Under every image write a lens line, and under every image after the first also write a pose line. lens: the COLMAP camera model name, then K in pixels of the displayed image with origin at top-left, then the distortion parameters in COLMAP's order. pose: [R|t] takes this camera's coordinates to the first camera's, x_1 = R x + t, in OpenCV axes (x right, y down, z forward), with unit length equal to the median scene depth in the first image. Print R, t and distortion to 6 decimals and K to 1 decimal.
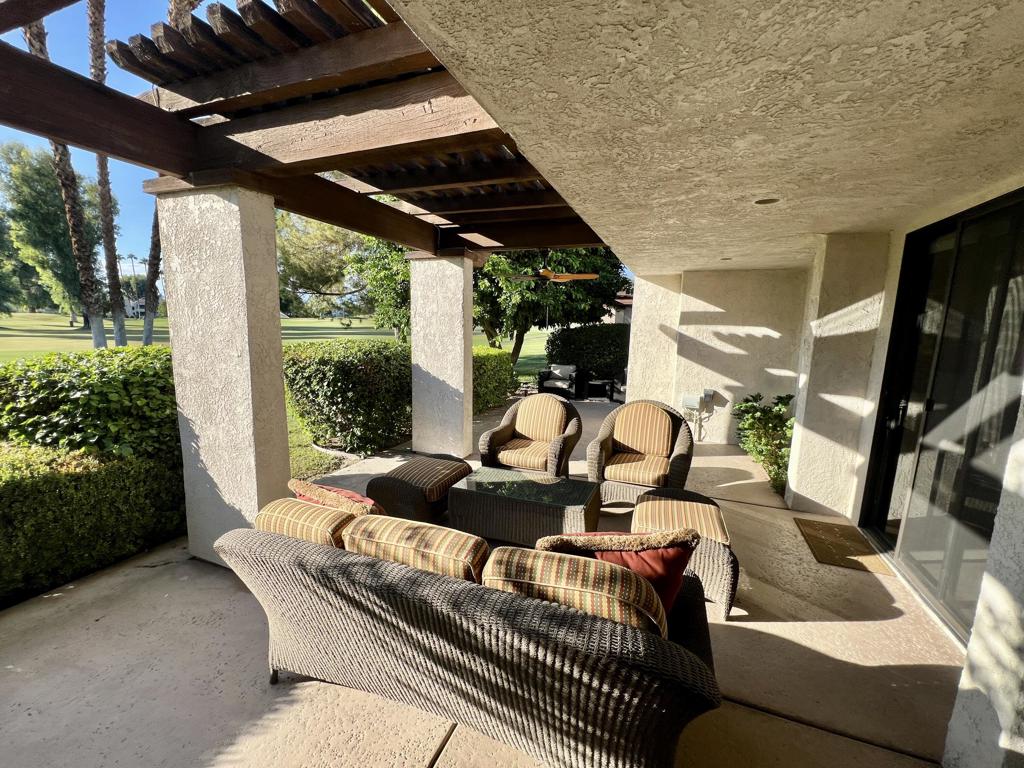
lens RADIAL K [[409.6, 0, 514.4], [0, 409.6, 386.0], [0, 0, 1]] dist [-0.002957, 0.000491]
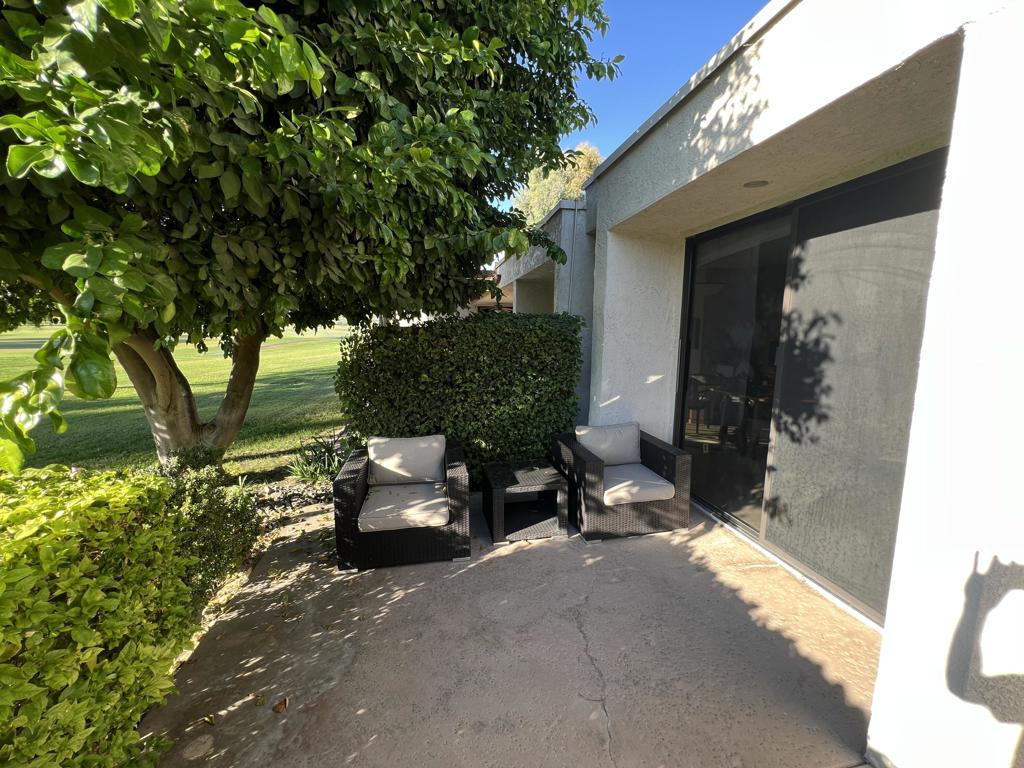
lens RADIAL K [[409.6, 0, 516.1], [0, 409.6, 384.1], [0, 0, 1]] dist [-0.002957, 0.000491]
pose [[0.835604, -0.081814, 0.543206, 0.017746], [0.087815, 0.996025, 0.014930, -0.091194], [-0.542268, 0.035226, 0.839467, 0.679214]]
